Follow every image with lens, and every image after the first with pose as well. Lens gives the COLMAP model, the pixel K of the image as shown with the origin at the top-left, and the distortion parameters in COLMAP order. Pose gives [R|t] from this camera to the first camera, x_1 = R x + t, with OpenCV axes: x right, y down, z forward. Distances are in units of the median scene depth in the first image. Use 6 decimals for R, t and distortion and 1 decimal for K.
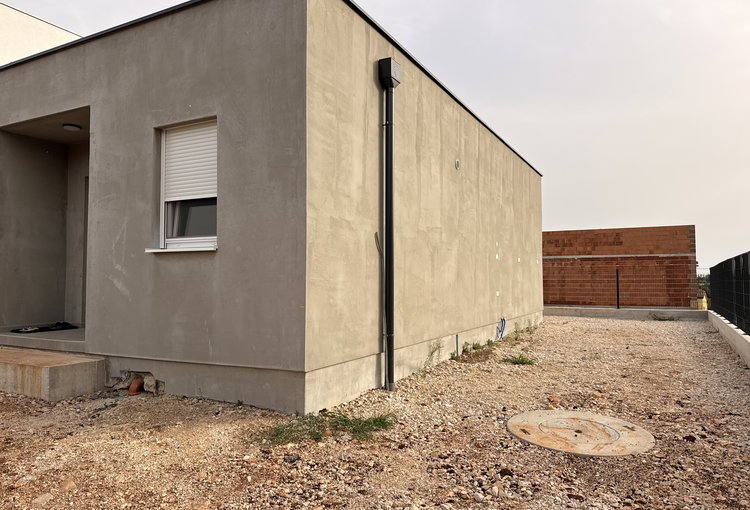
lens RADIAL K [[538.1, 0, 375.0], [0, 538.1, 255.0], [0, 0, 1]] dist [0.001846, -0.000108]
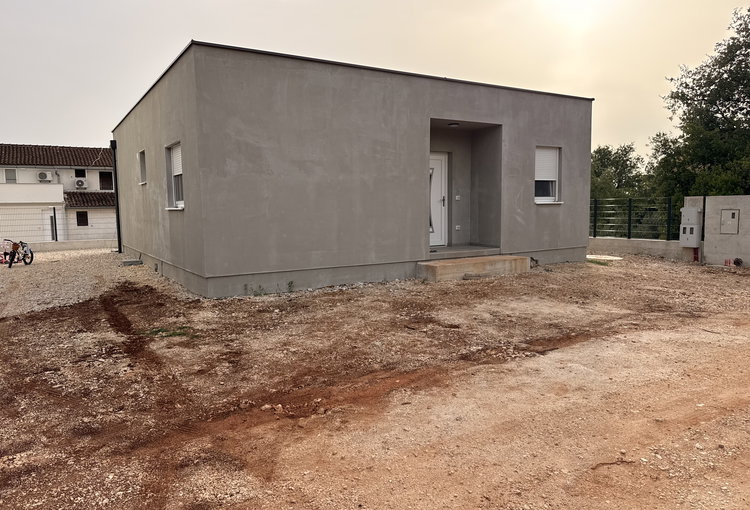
lens RADIAL K [[538.1, 0, 375.0], [0, 538.1, 255.0], [0, 0, 1]] dist [0.001846, -0.000108]
pose [[0.497996, -0.092623, 0.862219, -2.670482], [-0.033776, 0.991453, 0.126014, -0.052306], [-0.866521, -0.091877, 0.490611, 0.466701]]
